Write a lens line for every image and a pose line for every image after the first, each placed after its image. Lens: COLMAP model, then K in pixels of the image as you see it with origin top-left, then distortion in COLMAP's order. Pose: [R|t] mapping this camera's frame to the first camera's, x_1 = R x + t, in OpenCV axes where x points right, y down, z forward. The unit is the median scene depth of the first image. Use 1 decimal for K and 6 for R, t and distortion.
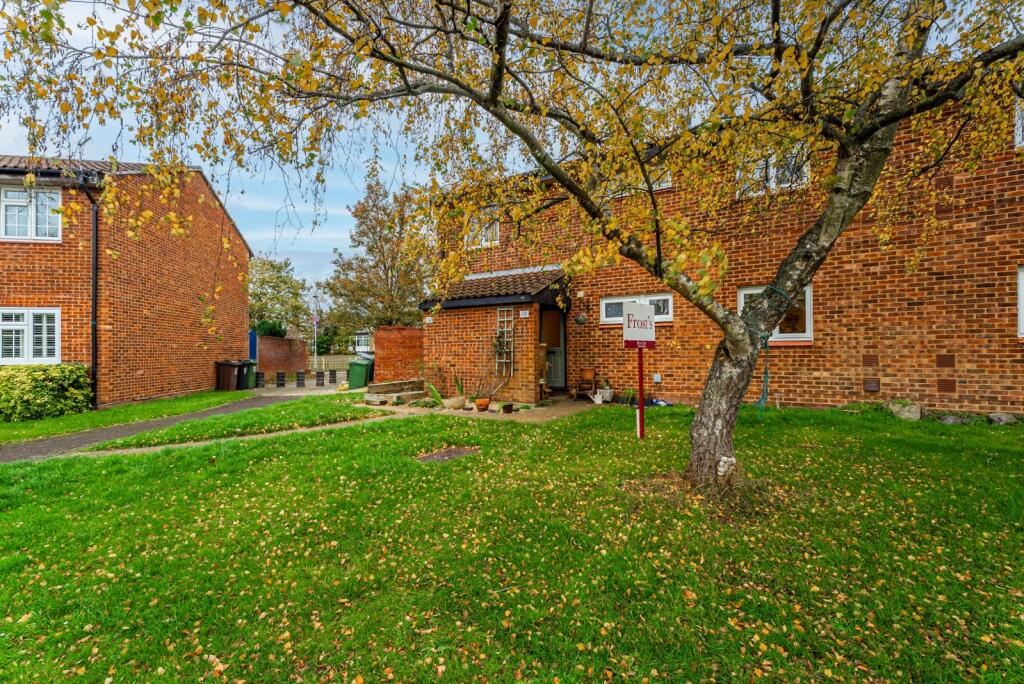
lens RADIAL K [[459.7, 0, 513.9], [0, 459.7, 331.0], [0, 0, 1]] dist [0.000665, 0.000510]
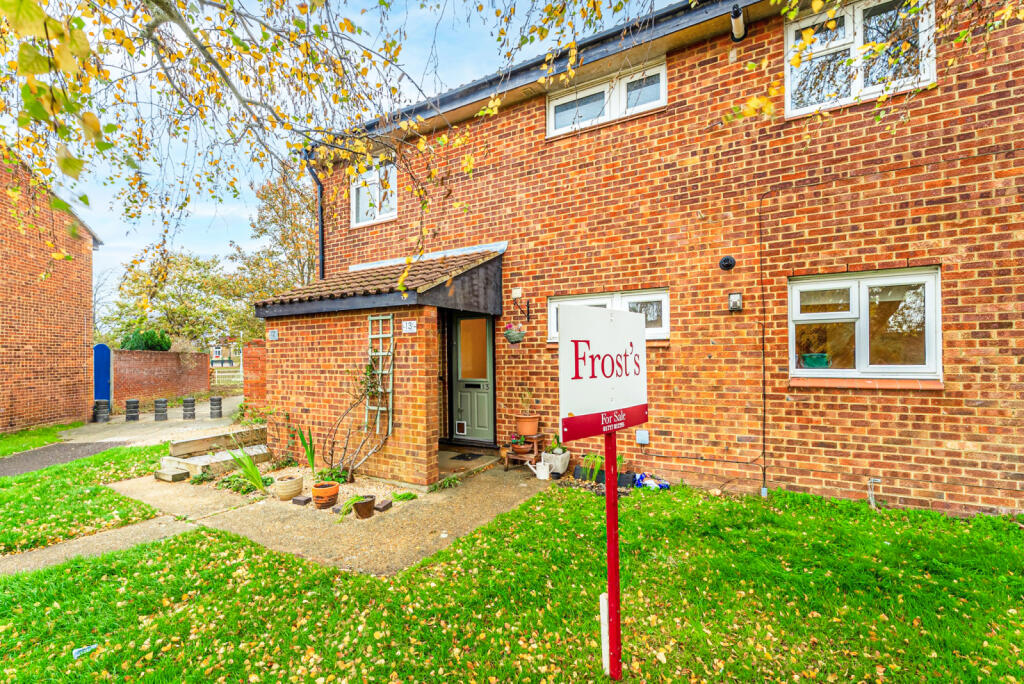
lens RADIAL K [[459.7, 0, 513.9], [0, 459.7, 331.0], [0, 0, 1]] dist [0.000665, 0.000510]
pose [[0.998744, -0.001832, 0.050067, 0.137389], [0.002270, 0.999960, -0.008707, -0.029591], [-0.050049, 0.008810, 0.998708, 0.486978]]
